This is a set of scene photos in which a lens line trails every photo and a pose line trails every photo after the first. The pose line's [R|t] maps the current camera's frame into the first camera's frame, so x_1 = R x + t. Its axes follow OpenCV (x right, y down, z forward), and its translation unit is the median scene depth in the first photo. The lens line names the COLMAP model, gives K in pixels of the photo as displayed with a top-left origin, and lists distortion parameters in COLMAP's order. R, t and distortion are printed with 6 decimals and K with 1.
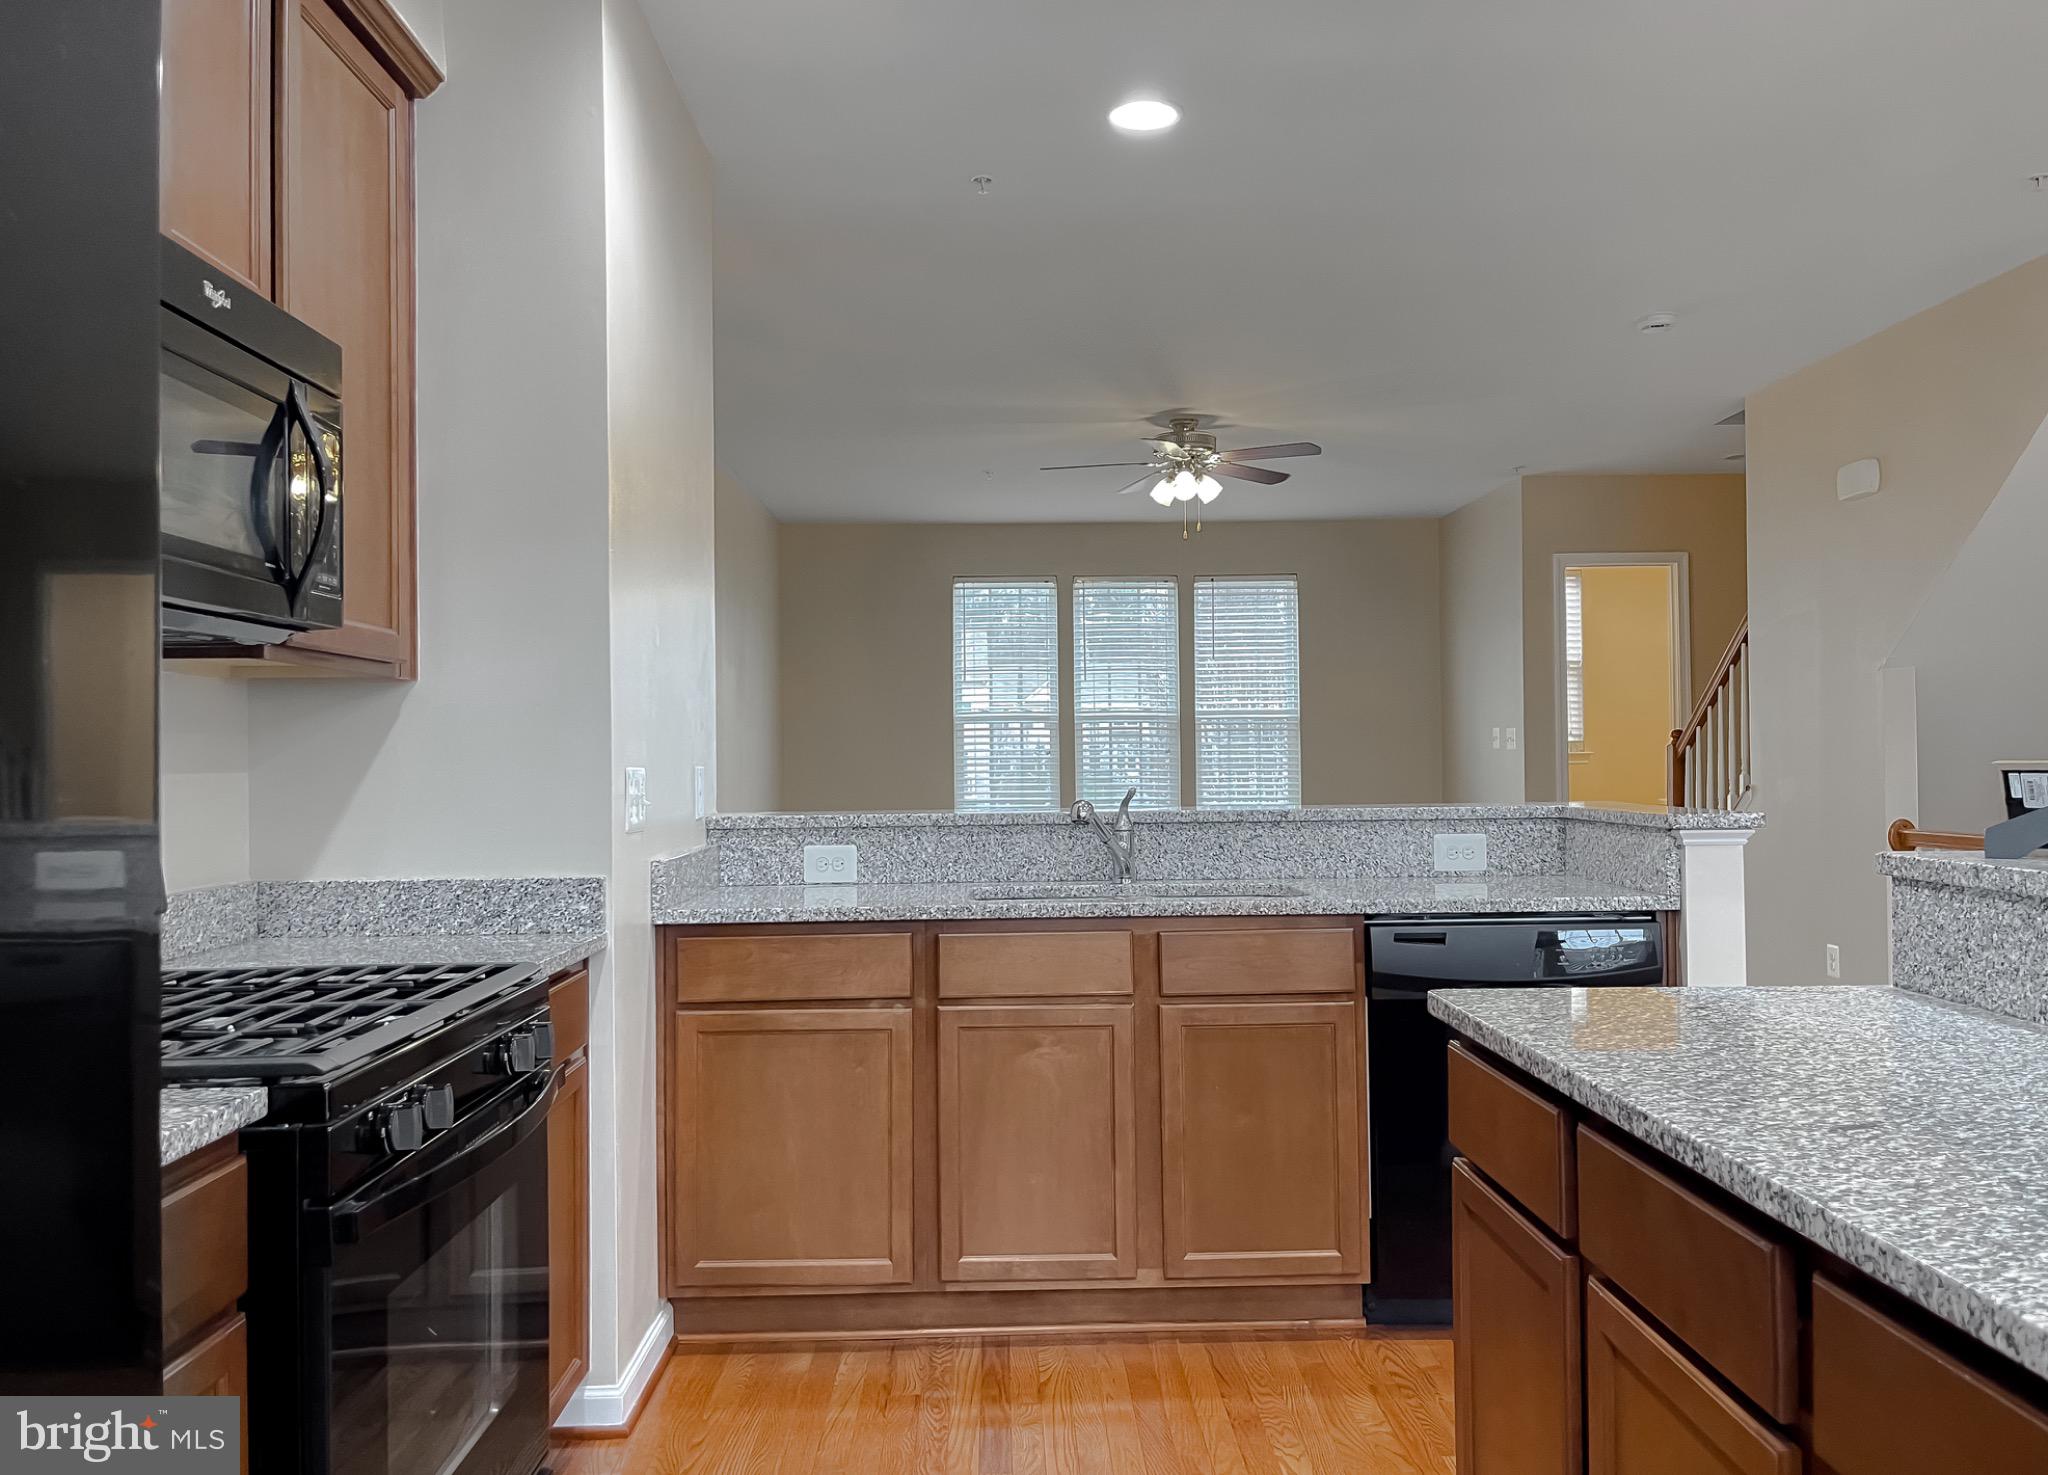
lens RADIAL K [[1590.5, 0, 1032.5], [0, 1590.5, 736.3], [0, 0, 1]] dist [0.051323, -0.072719]
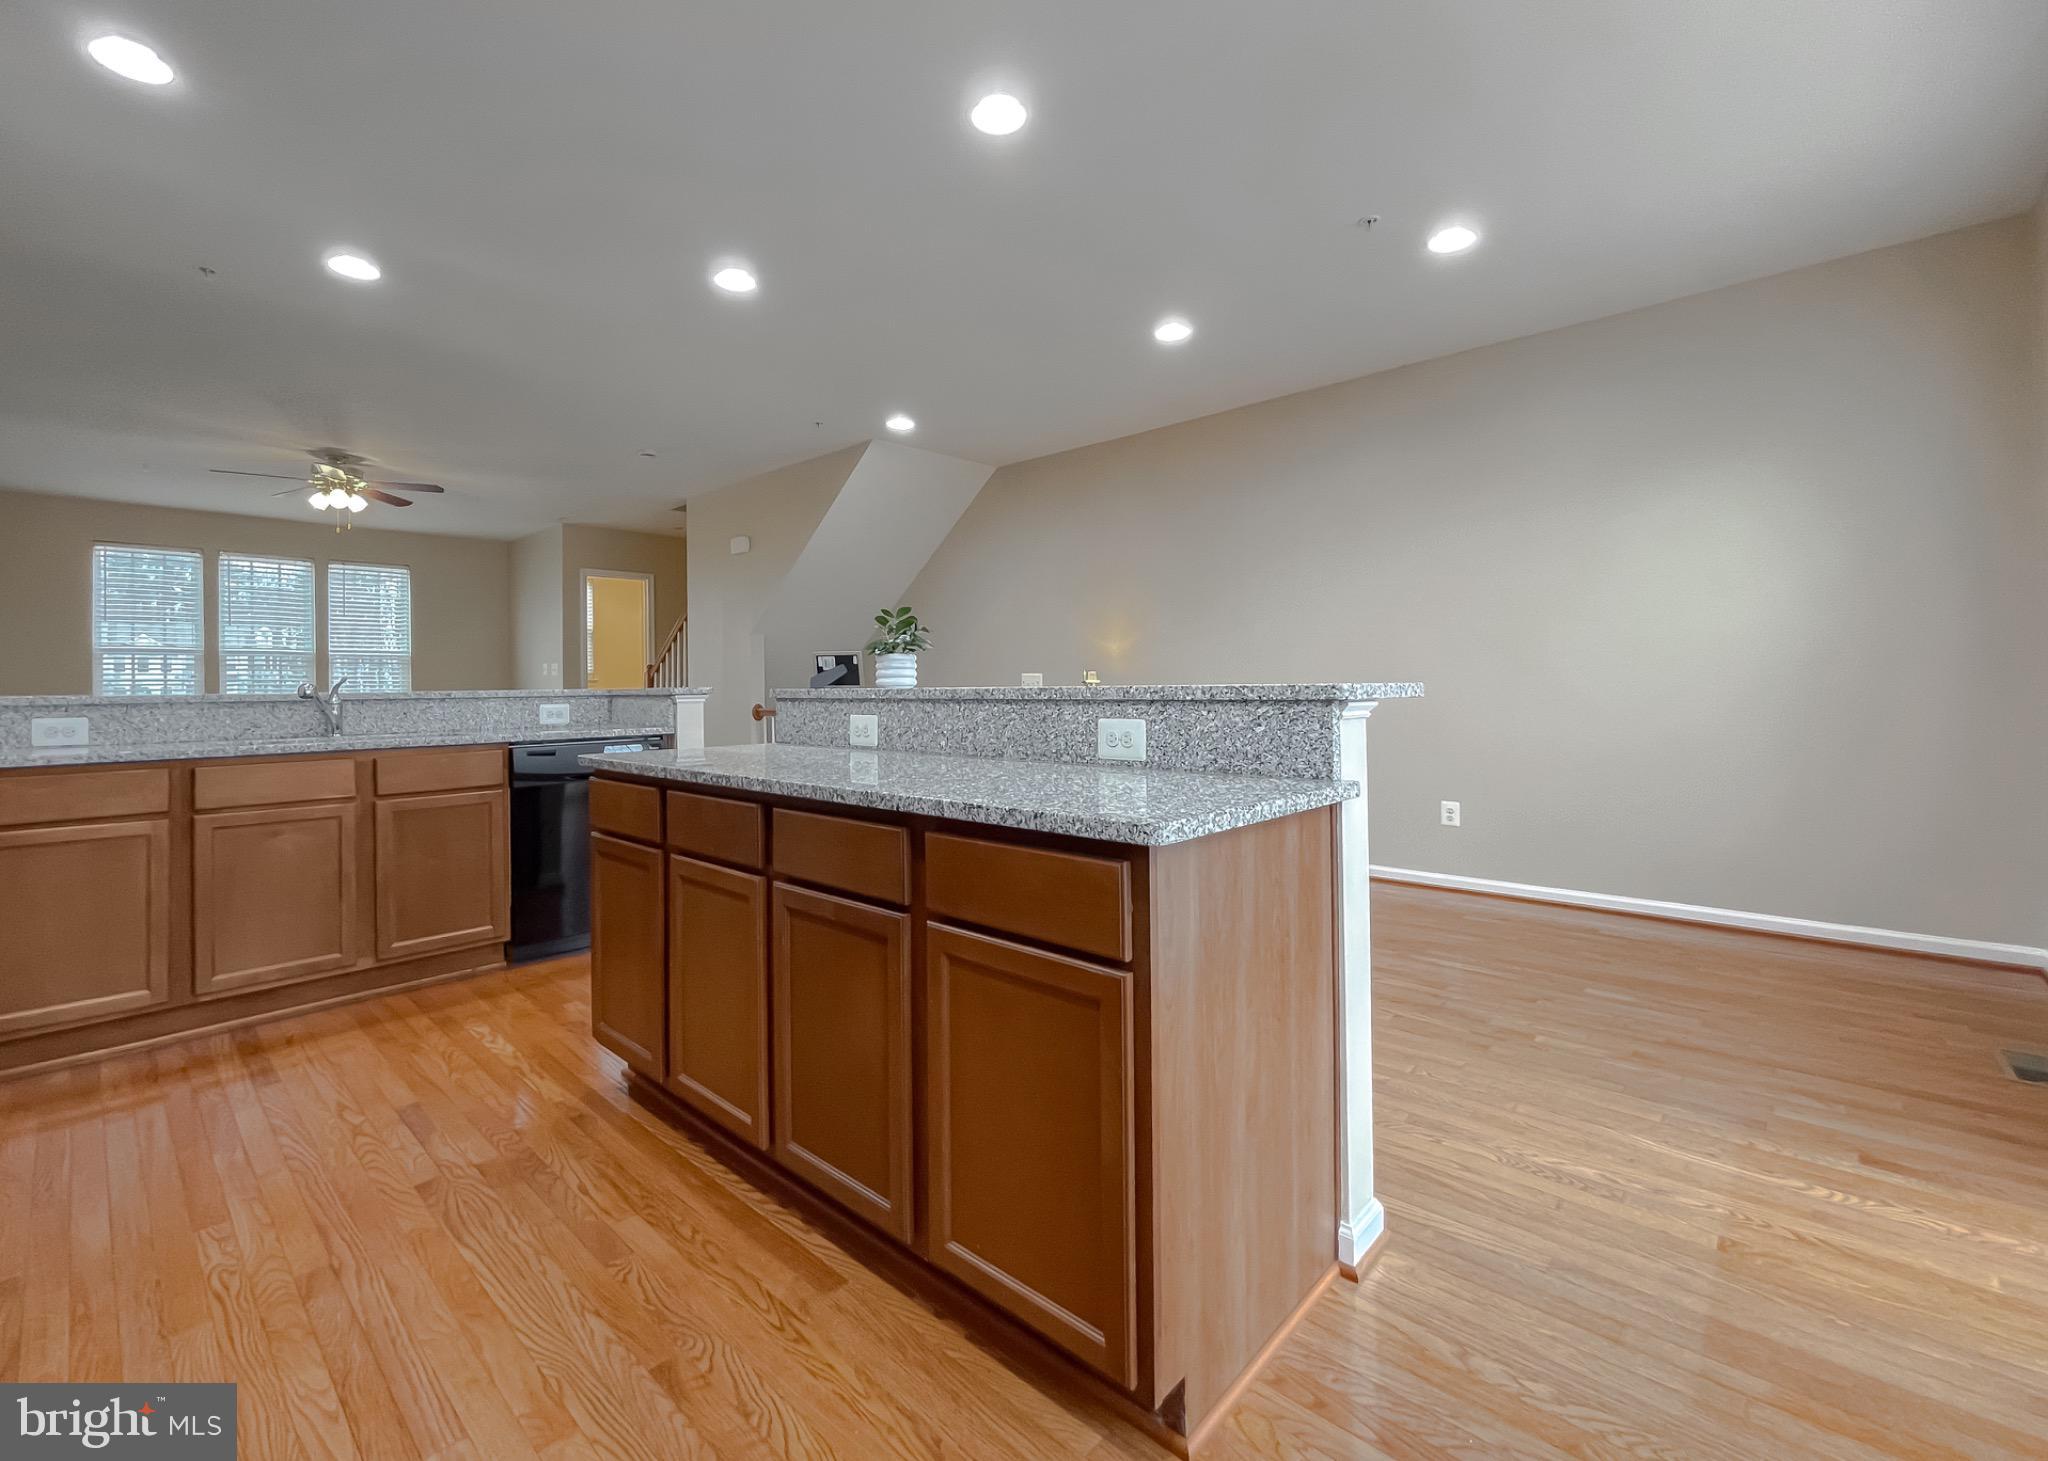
lens RADIAL K [[867.2, 0, 1014.4], [0, 867.2, 674.9], [0, 0, 1]] dist [-0.000240, 0.001638]
pose [[0.696986, 0.010520, 0.717007, -0.106692], [-0.005618, 0.999942, -0.009211, 0.038955], [-0.717062, 0.002392, 0.697005, -0.124344]]
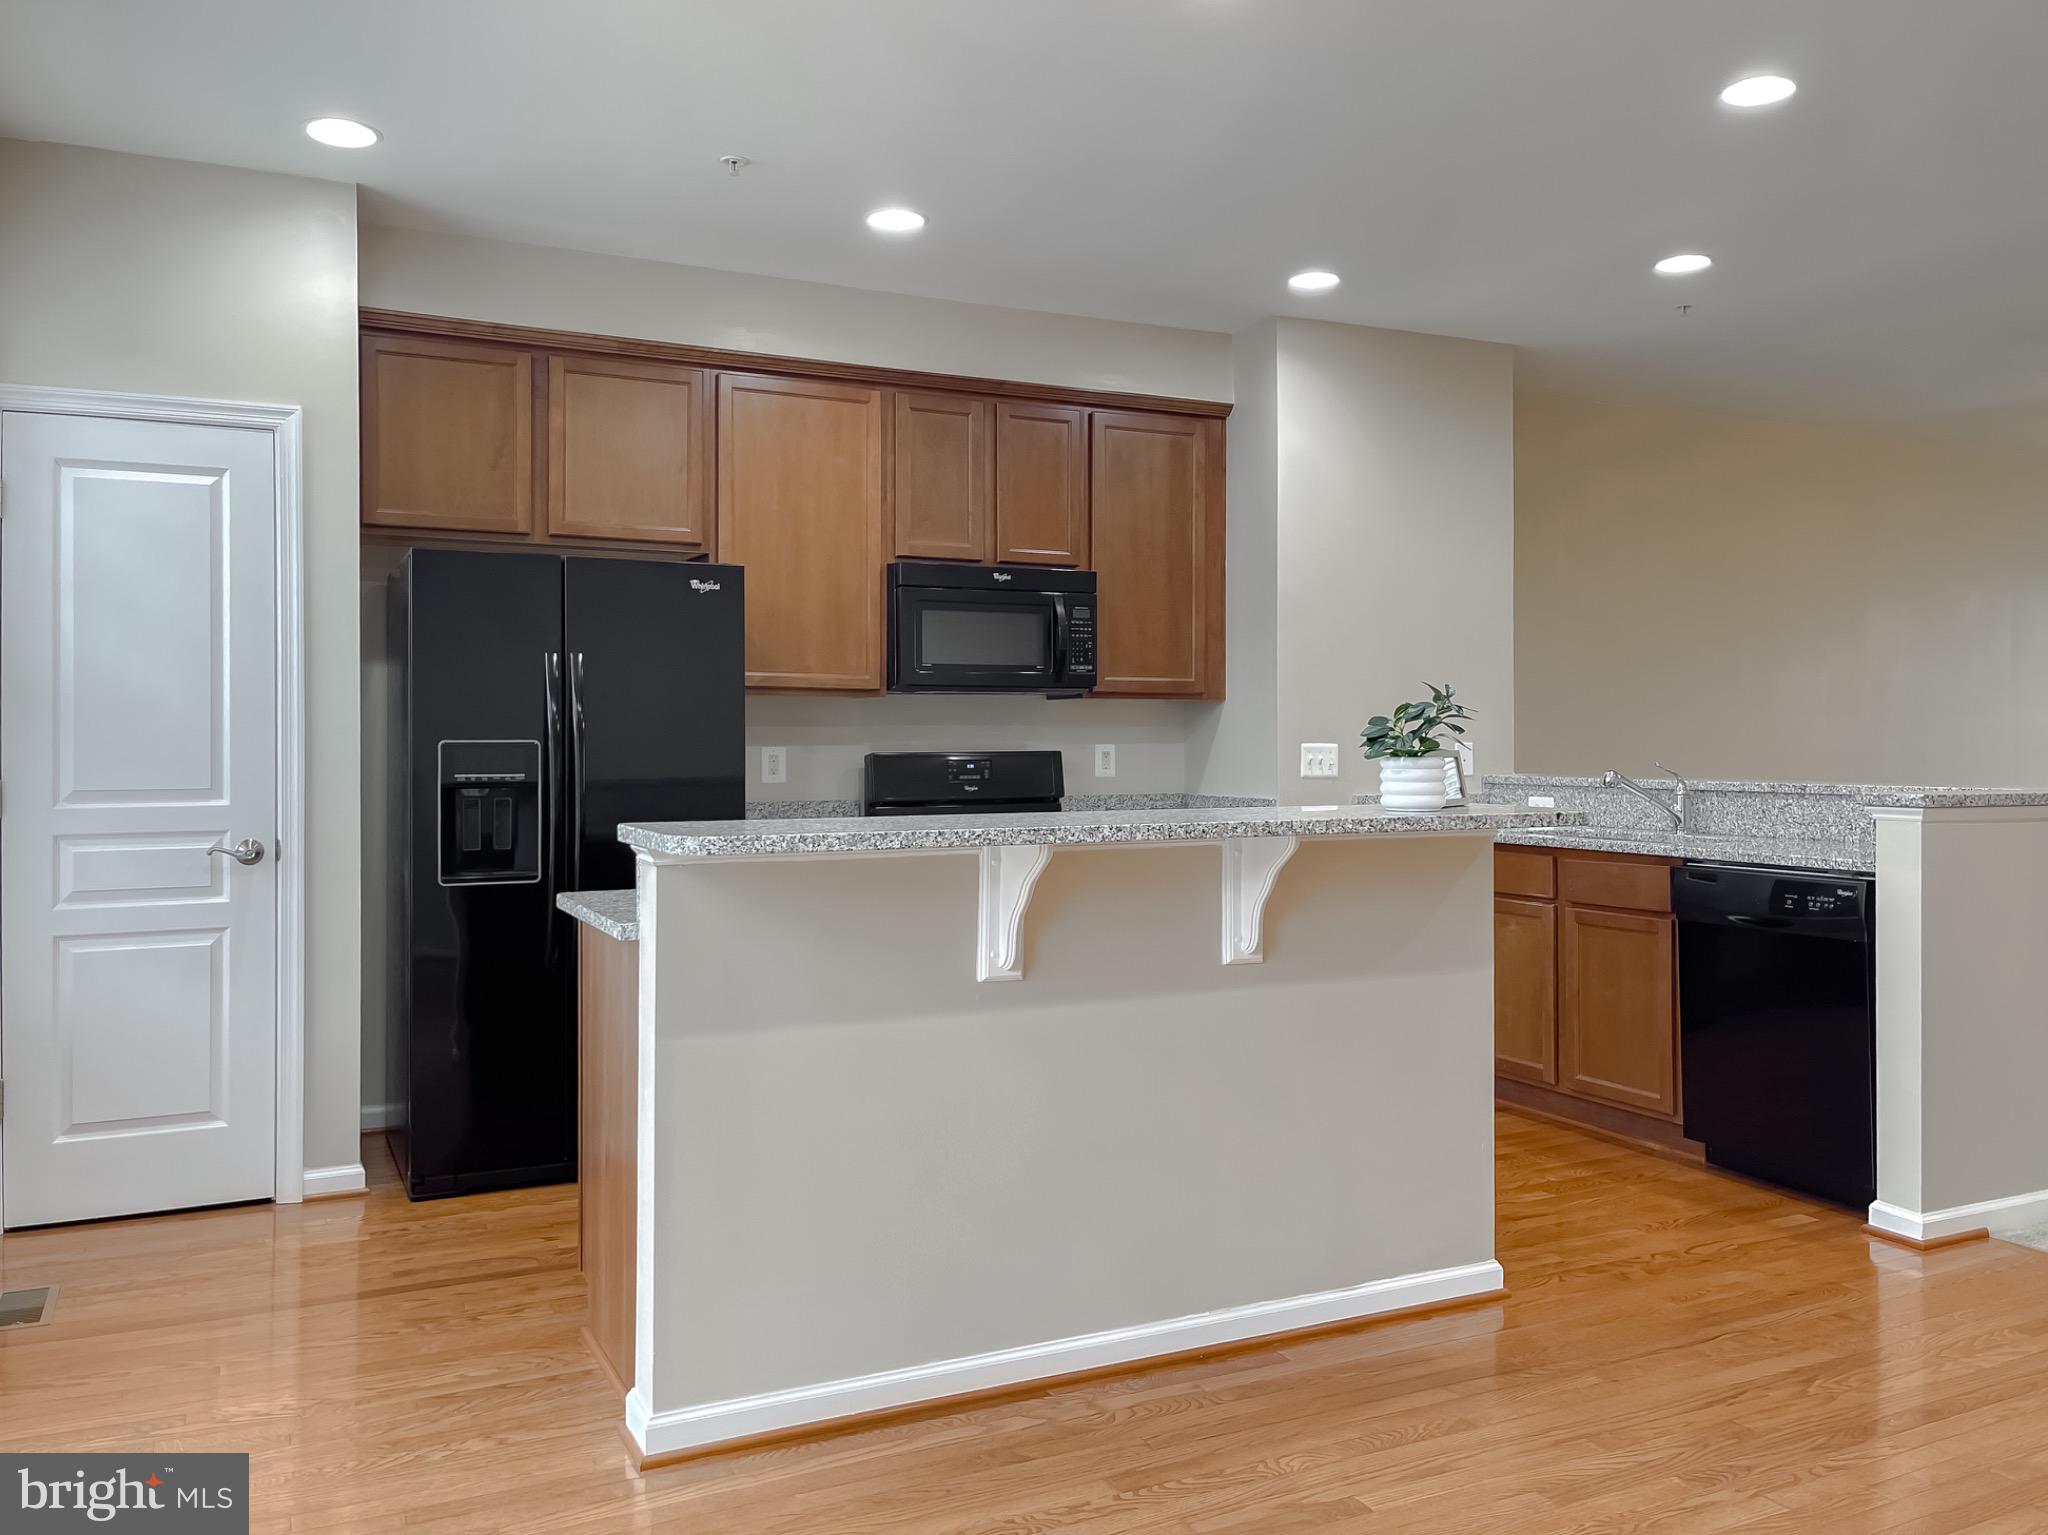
lens RADIAL K [[1627.2, 0, 1048.2], [0, 1627.2, 728.2], [0, 0, 1]] dist [0.055318, -0.056068]
pose [[0.426849, 0.003615, -0.904316, 1.251472], [0.010654, 0.999903, 0.009026, -0.018066], [0.904260, -0.013487, 0.426769, -0.091303]]
